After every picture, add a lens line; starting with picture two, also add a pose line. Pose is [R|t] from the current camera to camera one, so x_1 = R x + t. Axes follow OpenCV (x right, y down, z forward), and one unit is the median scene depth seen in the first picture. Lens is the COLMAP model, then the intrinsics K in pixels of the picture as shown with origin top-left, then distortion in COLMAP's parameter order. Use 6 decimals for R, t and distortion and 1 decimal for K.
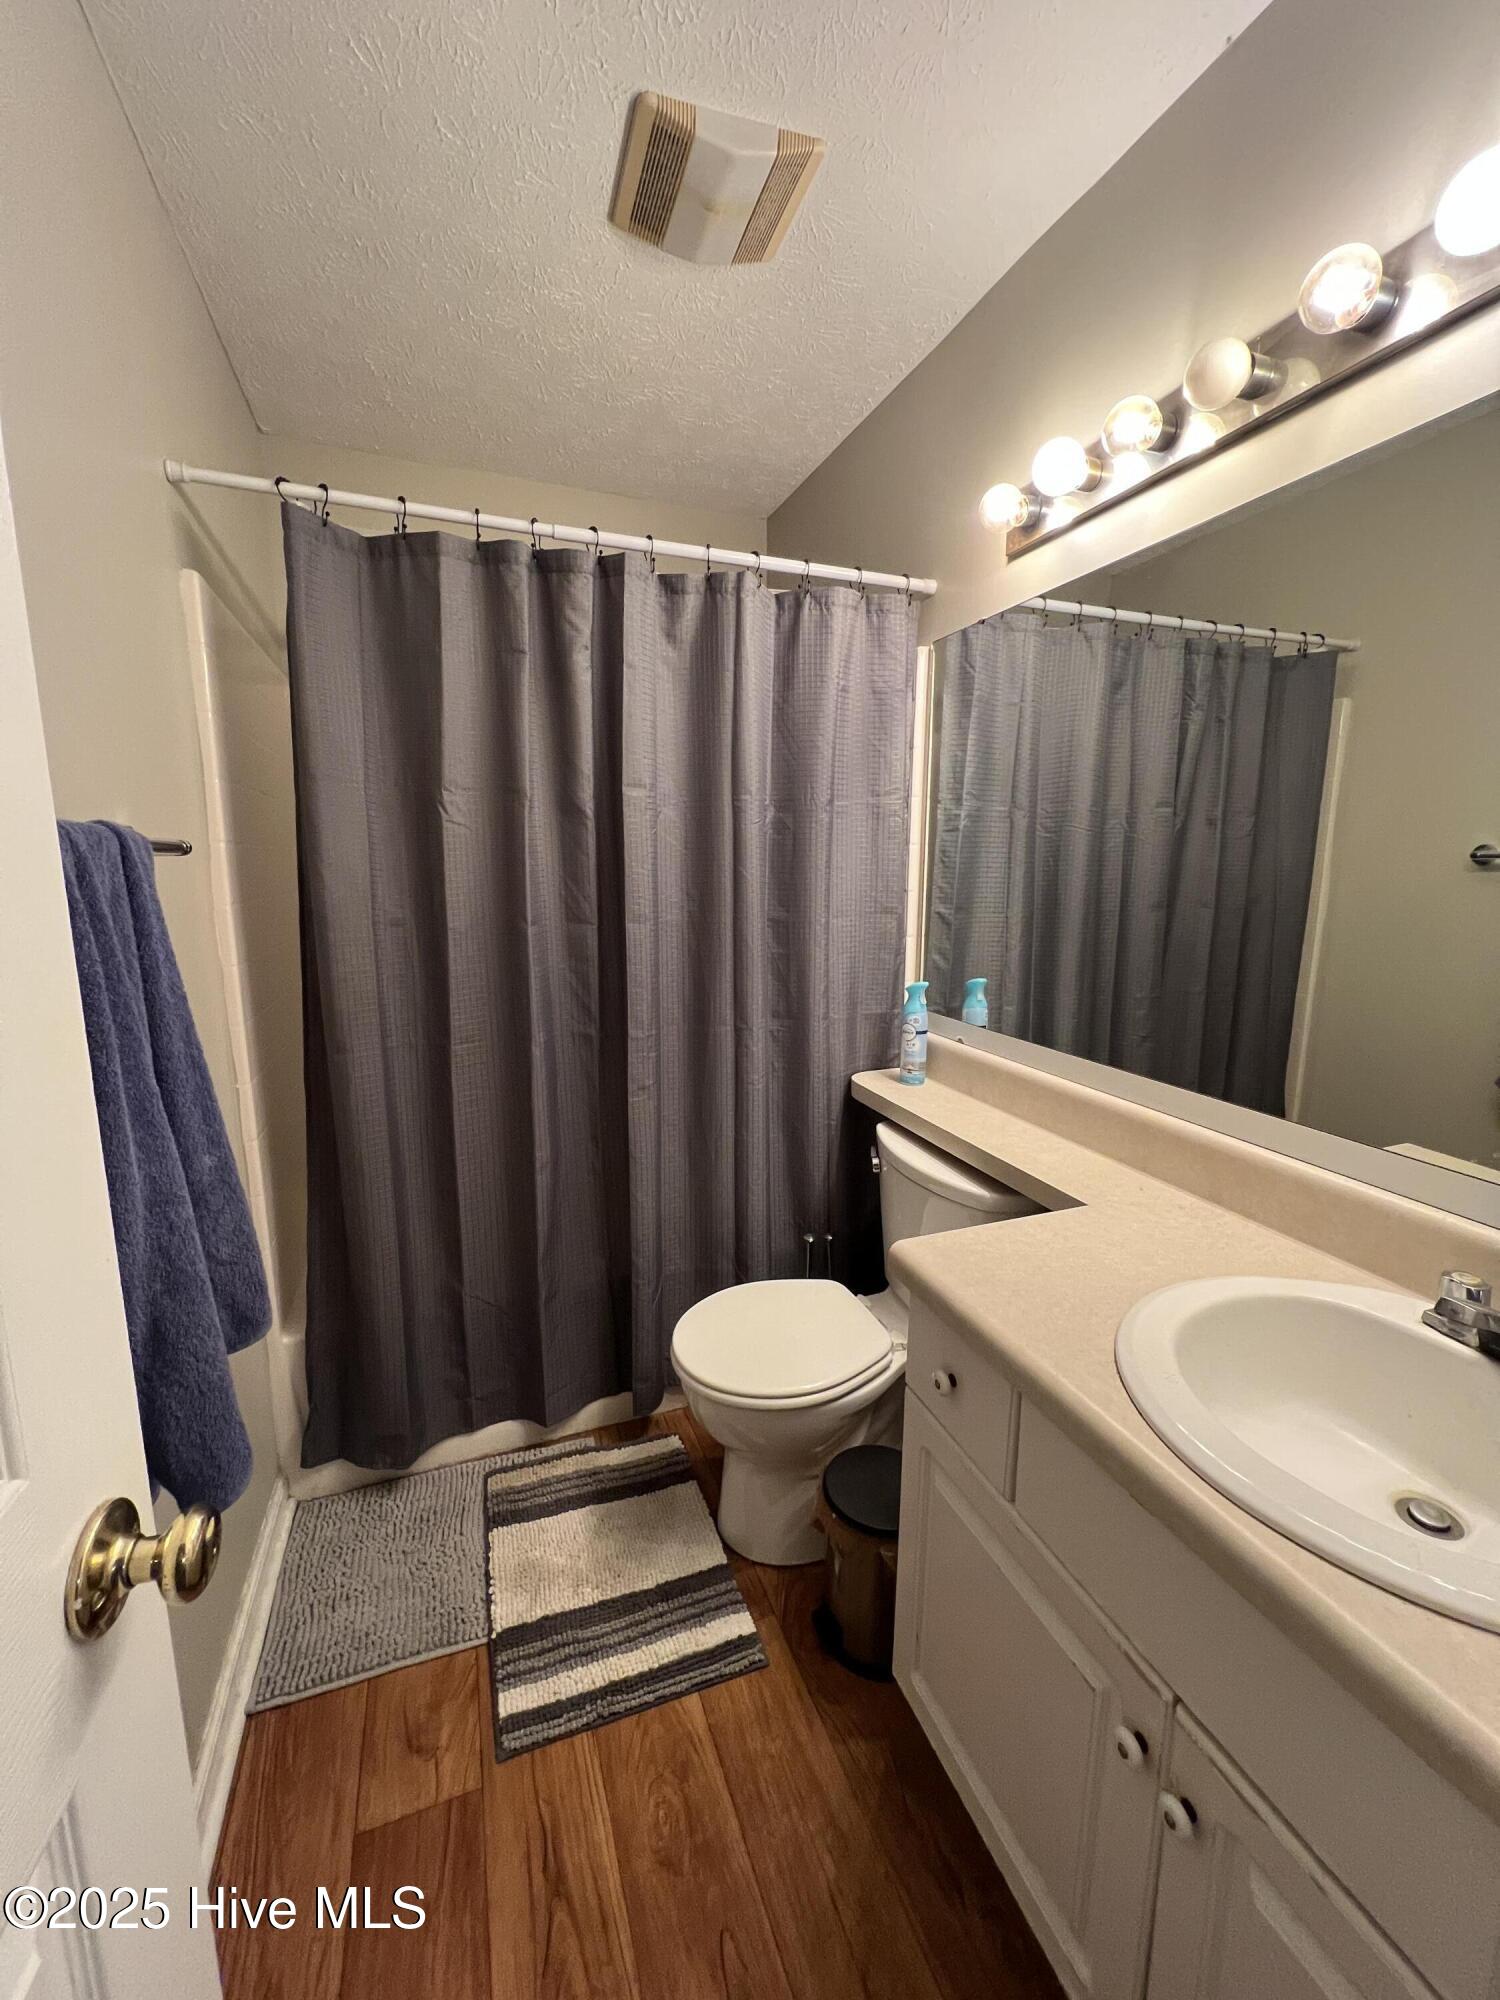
lens RADIAL K [[800.2, 0, 752.1], [0, 800.2, 1001.0], [0, 0, 1]] dist [-0.009657, 0.001090]
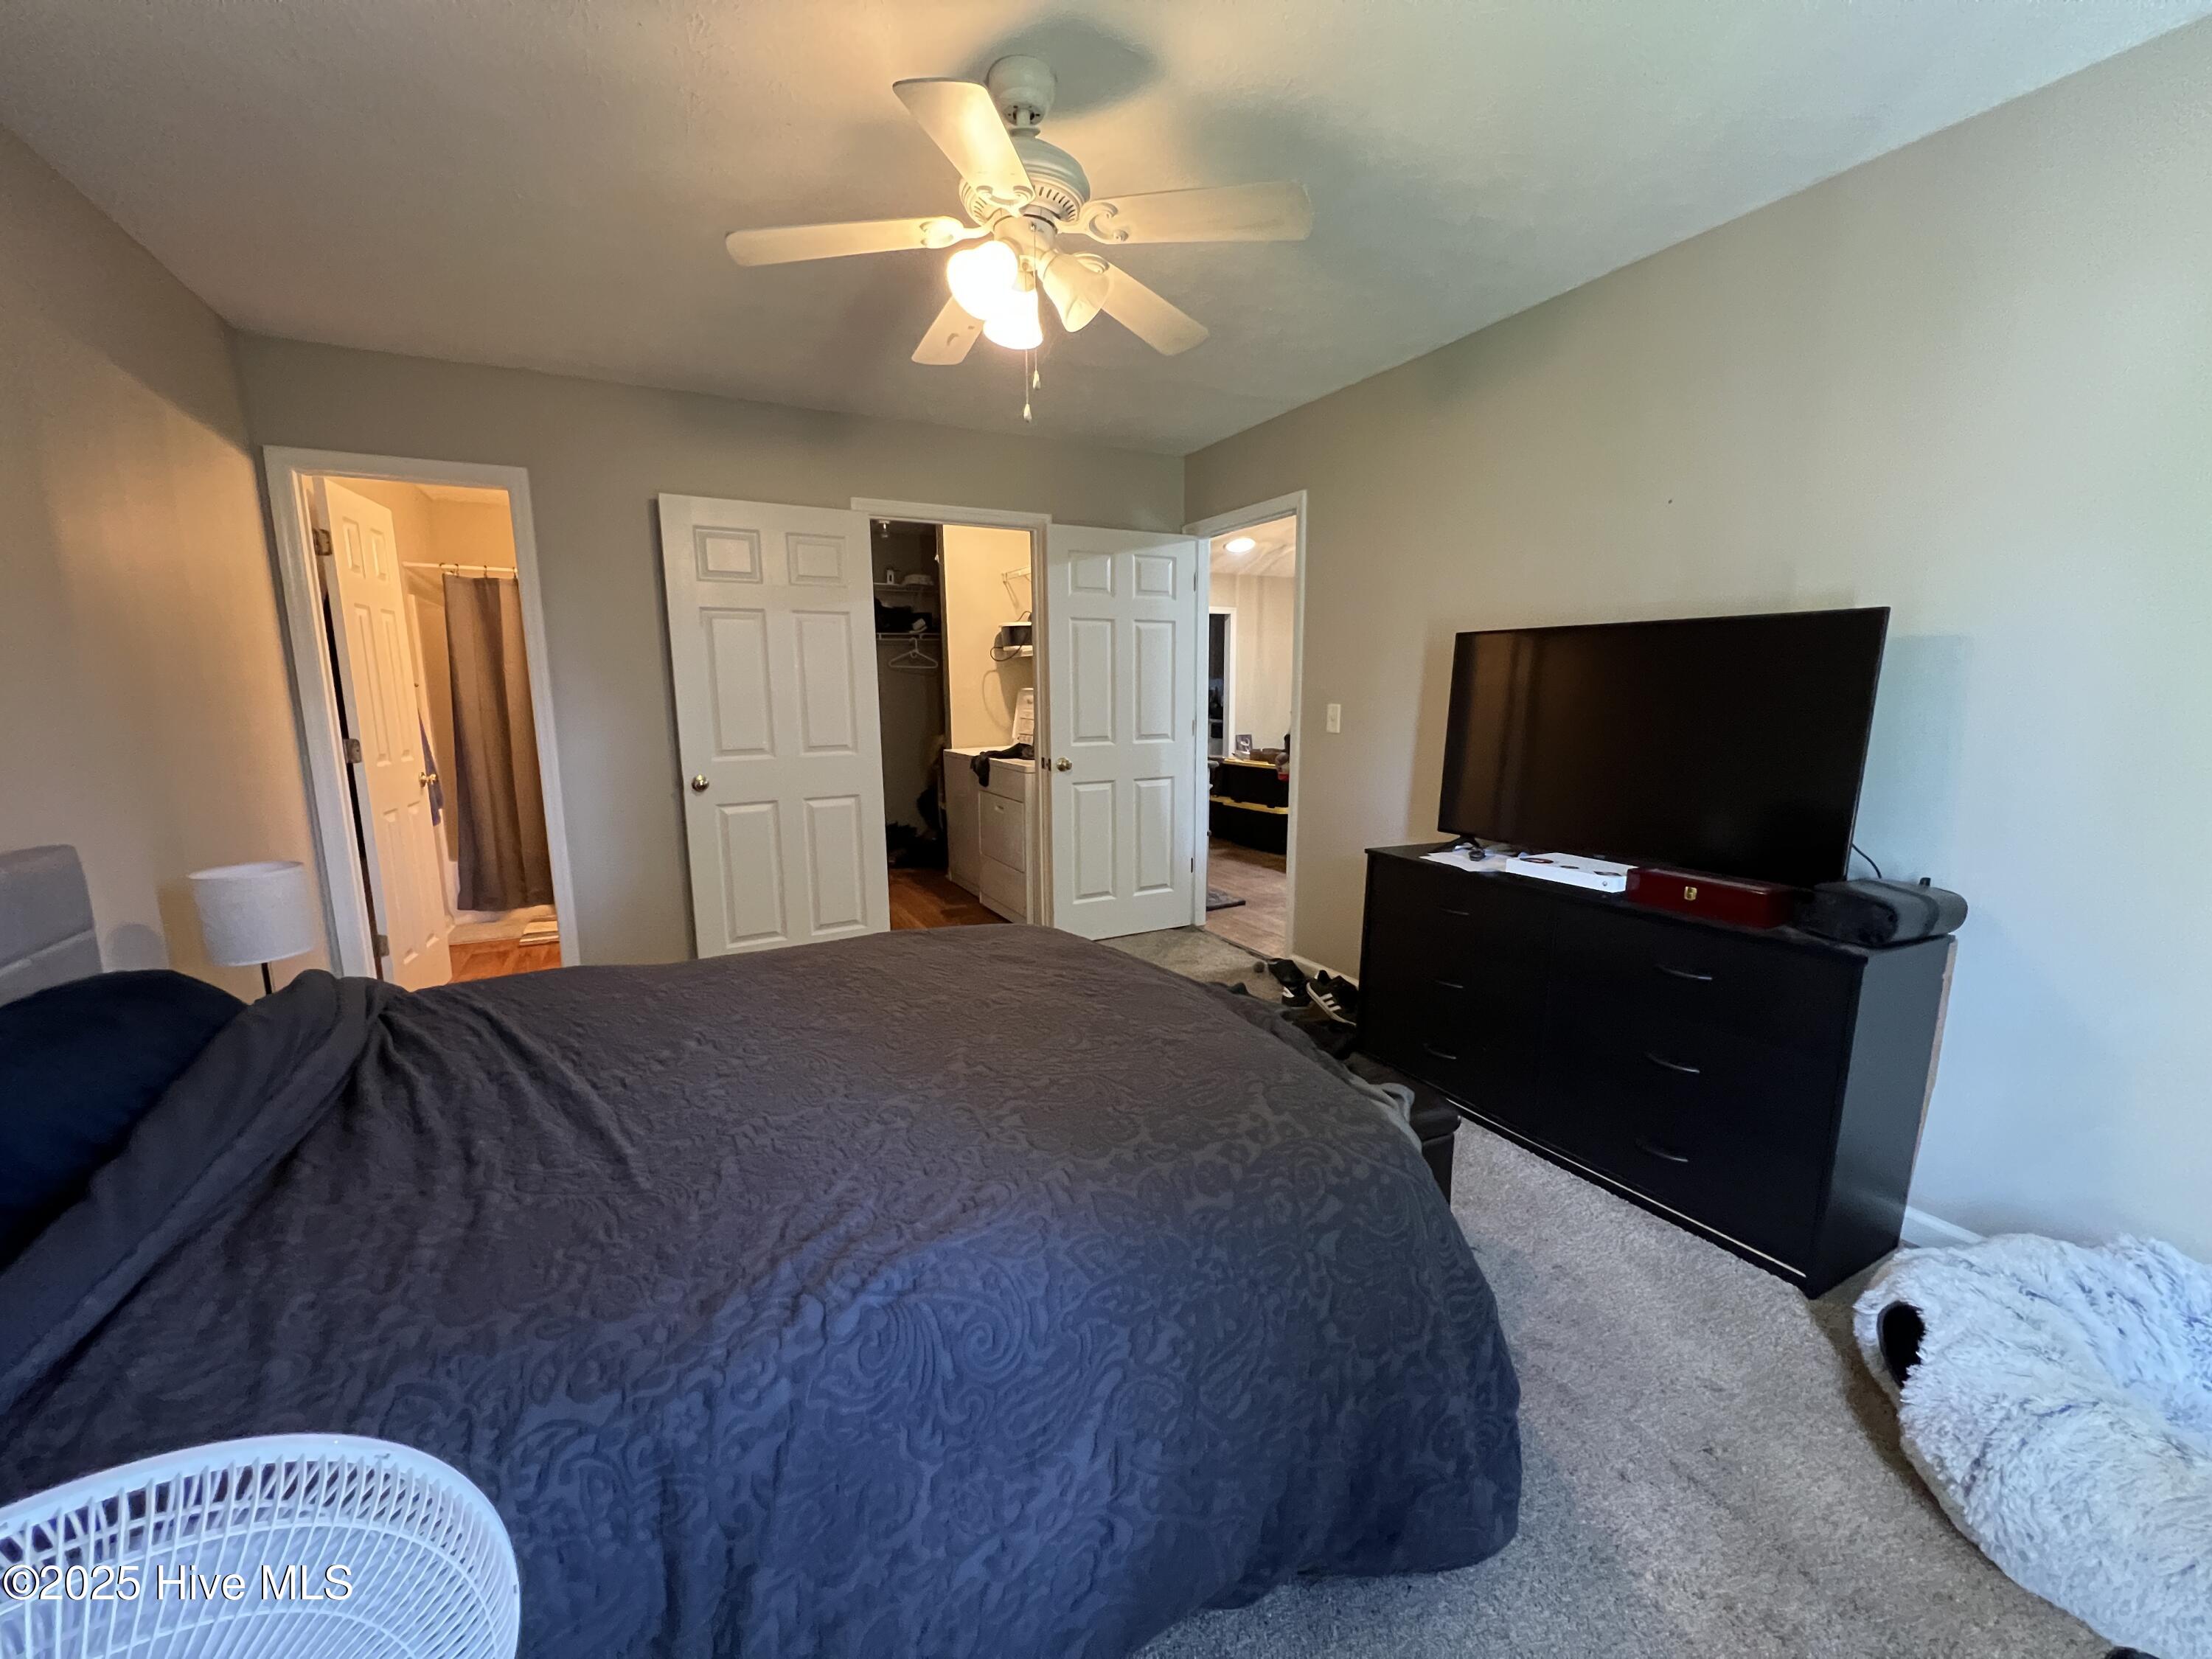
lens RADIAL K [[885.0, 0, 1100.4], [0, 885.0, 835.3], [0, 0, 1]] dist [-0.009657, 0.001090]
pose [[0.993373, -0.024980, 0.112191, 1.270784], [0.025076, 0.999685, 0.000559, 0.378813], [-0.112169, 0.002258, 0.993687, -2.215700]]
